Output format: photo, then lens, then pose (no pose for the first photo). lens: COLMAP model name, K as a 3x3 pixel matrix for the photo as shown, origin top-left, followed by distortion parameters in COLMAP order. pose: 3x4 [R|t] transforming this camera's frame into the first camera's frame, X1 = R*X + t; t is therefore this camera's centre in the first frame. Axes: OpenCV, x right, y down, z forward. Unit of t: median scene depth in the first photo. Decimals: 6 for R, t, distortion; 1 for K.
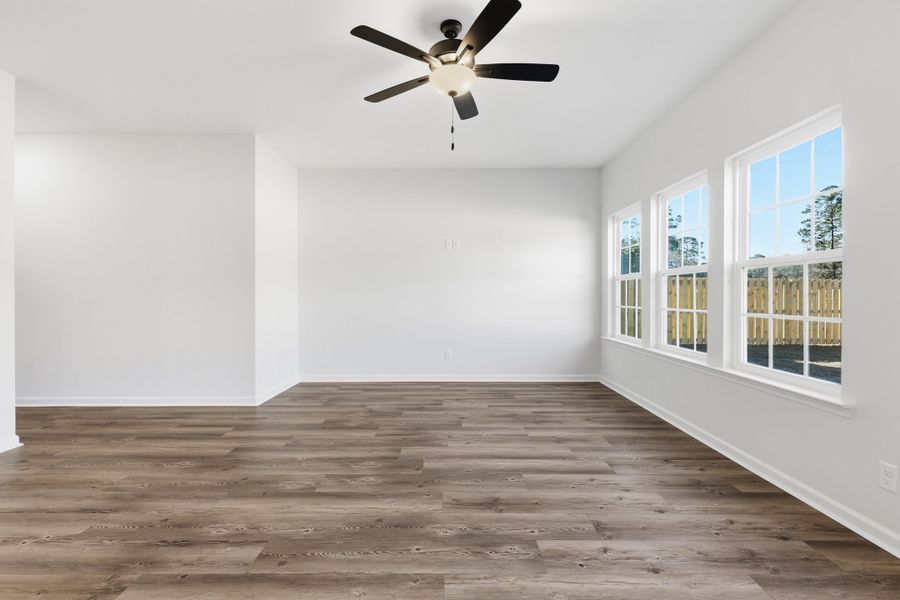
lens RADIAL K [[411.5, 0, 453.6], [0, 411.5, 296.8], [0, 0, 1]] dist [-0.000875, -0.000477]
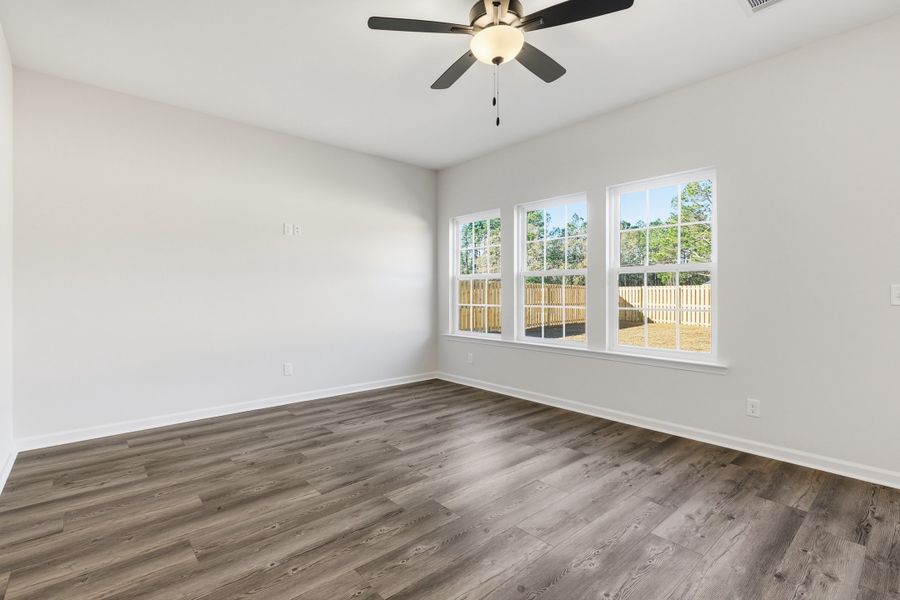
lens RADIAL K [[416.7, 0, 452.6], [0, 416.7, 293.7], [0, 0, 1]] dist [-0.002770, -0.000254]
pose [[0.750559, -0.001593, 0.660801, -0.577801], [0.003730, 0.999991, -0.001826, -0.004511], [-0.660793, 0.003835, 0.750559, 0.366150]]
